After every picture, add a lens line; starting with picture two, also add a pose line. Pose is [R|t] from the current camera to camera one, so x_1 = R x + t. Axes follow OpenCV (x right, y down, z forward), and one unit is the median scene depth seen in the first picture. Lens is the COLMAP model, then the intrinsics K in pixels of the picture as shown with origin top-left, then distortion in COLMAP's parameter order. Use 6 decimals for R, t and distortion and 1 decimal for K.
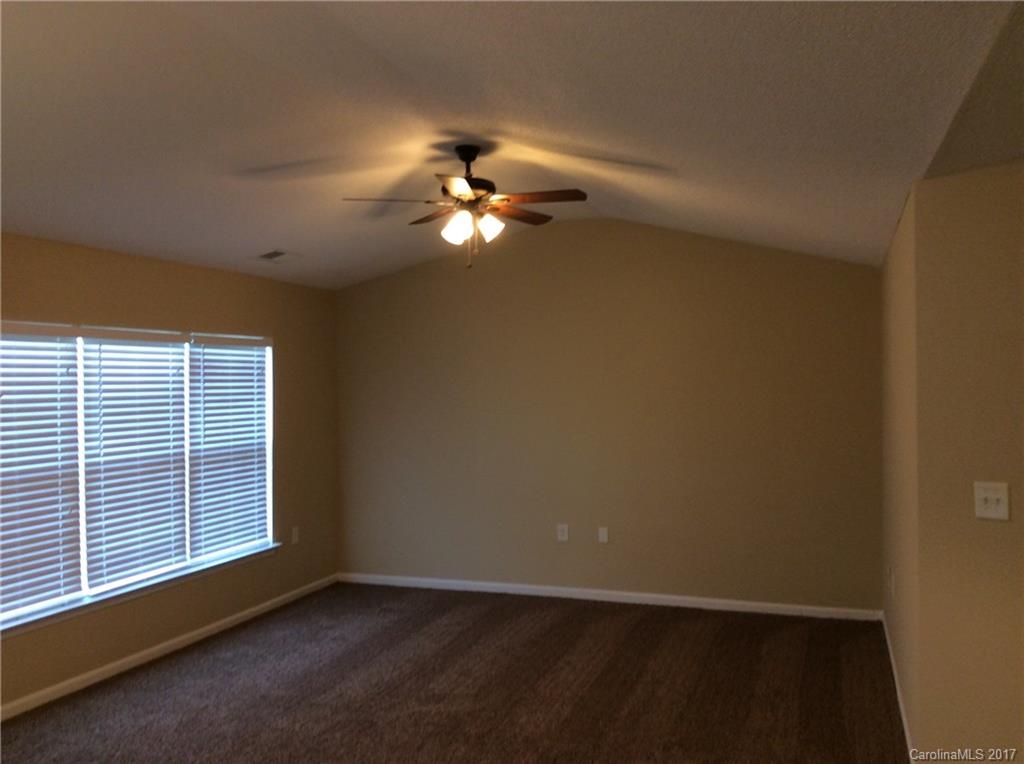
lens RADIAL K [[944.8, 0, 512.0], [0, 944.8, 382.0], [0, 0, 1]] dist [-0.000308, -0.003851]
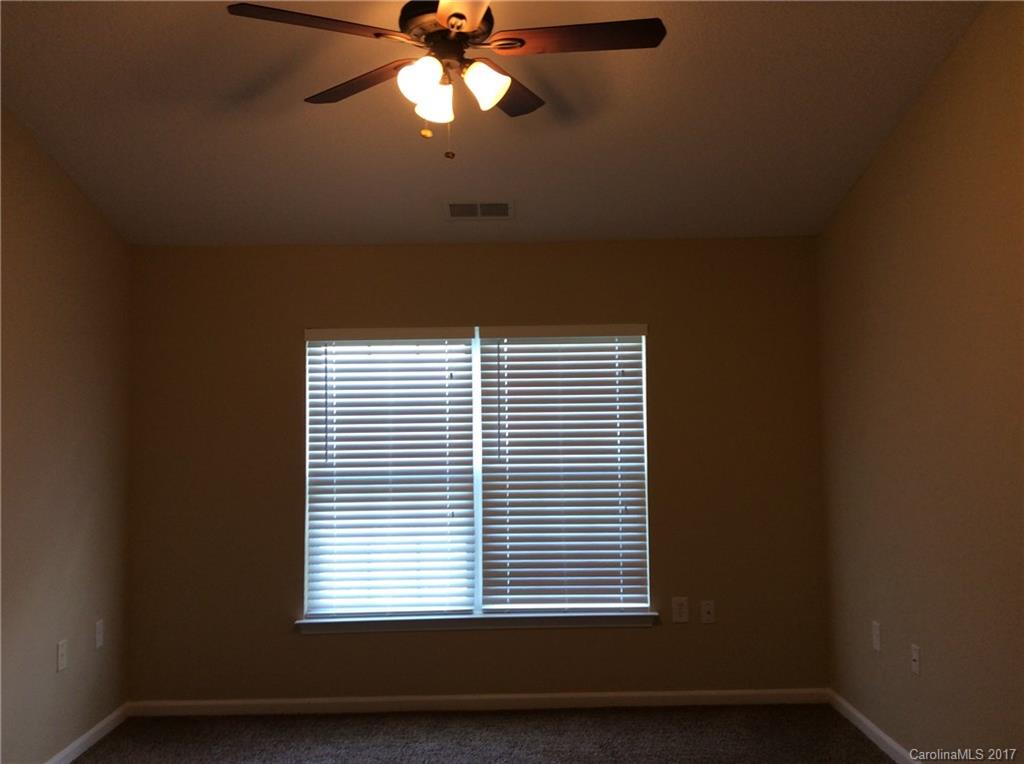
lens RADIAL K [[739.0, 0, 512.0], [0, 739.0, 344.4], [0, 0, 1]] dist [0.001490, -0.000497]
pose [[0.329162, -0.045324, -0.943185, 0.277595], [0.005947, 0.998927, -0.045927, -0.005973], [0.944255, 0.009509, 0.329078, 0.806726]]
